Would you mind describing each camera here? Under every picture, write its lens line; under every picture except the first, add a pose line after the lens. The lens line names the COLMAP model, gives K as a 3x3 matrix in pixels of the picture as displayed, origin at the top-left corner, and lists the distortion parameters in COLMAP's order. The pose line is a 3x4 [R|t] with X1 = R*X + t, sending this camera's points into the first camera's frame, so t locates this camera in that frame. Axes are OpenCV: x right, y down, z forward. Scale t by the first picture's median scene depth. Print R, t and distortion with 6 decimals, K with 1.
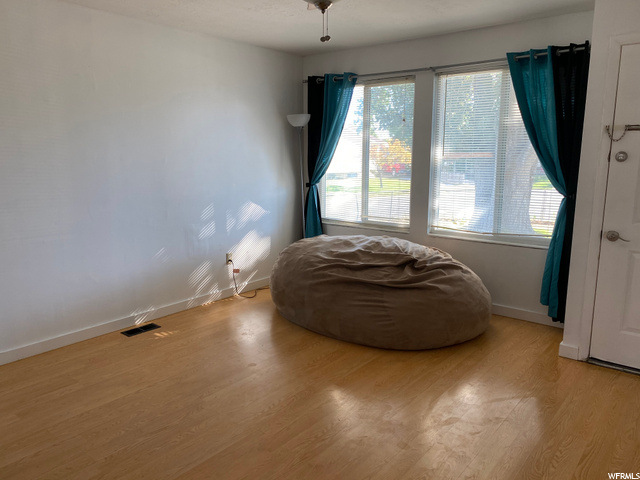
lens RADIAL K [[491.3, 0, 321.2], [0, 491.3, 240.6], [0, 0, 1]] dist [0.001708, -0.014250]
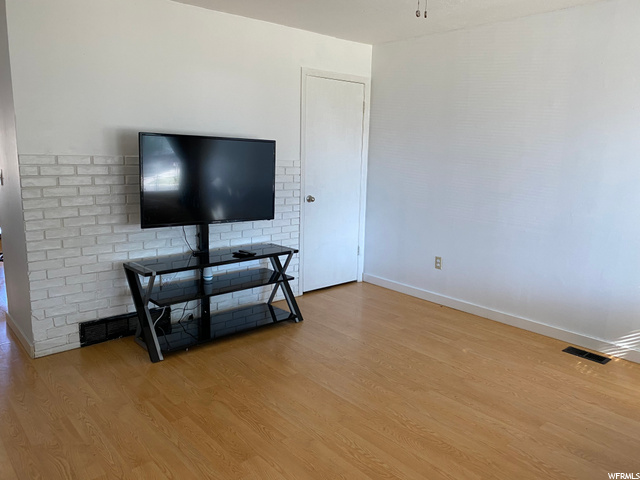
lens RADIAL K [[491.3, 0, 321.2], [0, 491.3, 239.3], [0, 0, 1]] dist [0.001708, -0.014250]
pose [[-0.191526, 0.174736, -0.965808, 0.623258], [-0.193537, 0.957981, 0.211699, -0.129748], [0.962217, 0.227466, -0.149661, 0.721590]]
